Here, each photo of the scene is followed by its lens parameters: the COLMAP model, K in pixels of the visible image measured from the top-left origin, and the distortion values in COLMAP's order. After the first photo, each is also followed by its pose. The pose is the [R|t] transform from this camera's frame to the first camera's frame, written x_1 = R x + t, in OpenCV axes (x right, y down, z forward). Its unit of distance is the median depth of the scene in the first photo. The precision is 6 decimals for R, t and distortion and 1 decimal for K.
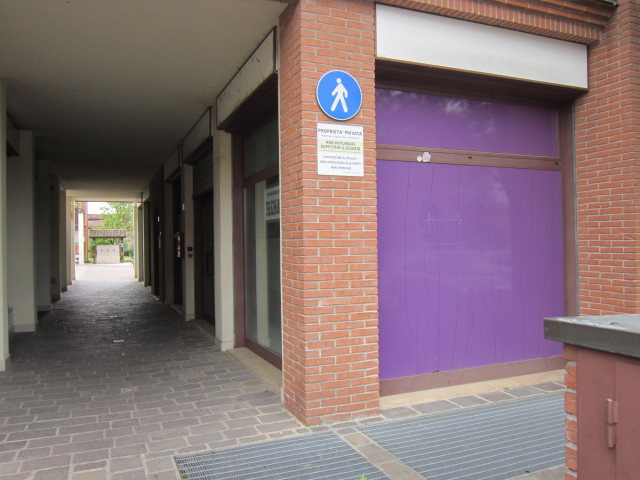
lens RADIAL K [[522.4, 0, 319.0], [0, 522.4, 240.1], [0, 0, 1]] dist [-0.050580, 0.026156]
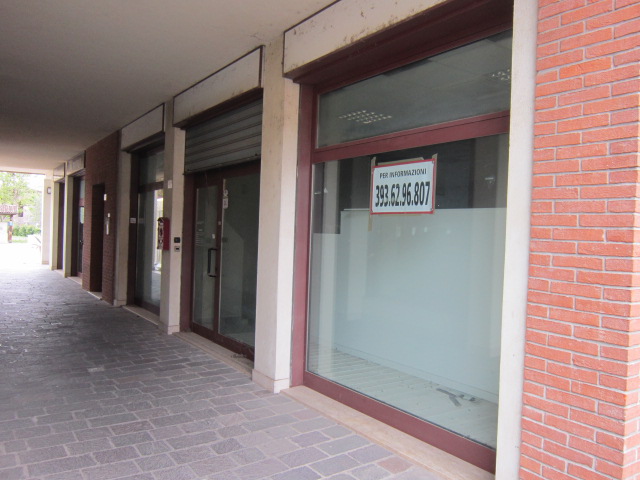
lens RADIAL K [[522.4, 0, 321.2], [0, 522.4, 239.7], [0, 0, 1]] dist [-0.050580, 0.026156]
pose [[0.978860, 0.047297, 0.198986, -0.192797], [-0.051031, 0.998603, 0.013673, -0.004637], [-0.198061, -0.023538, 0.979907, 0.212510]]
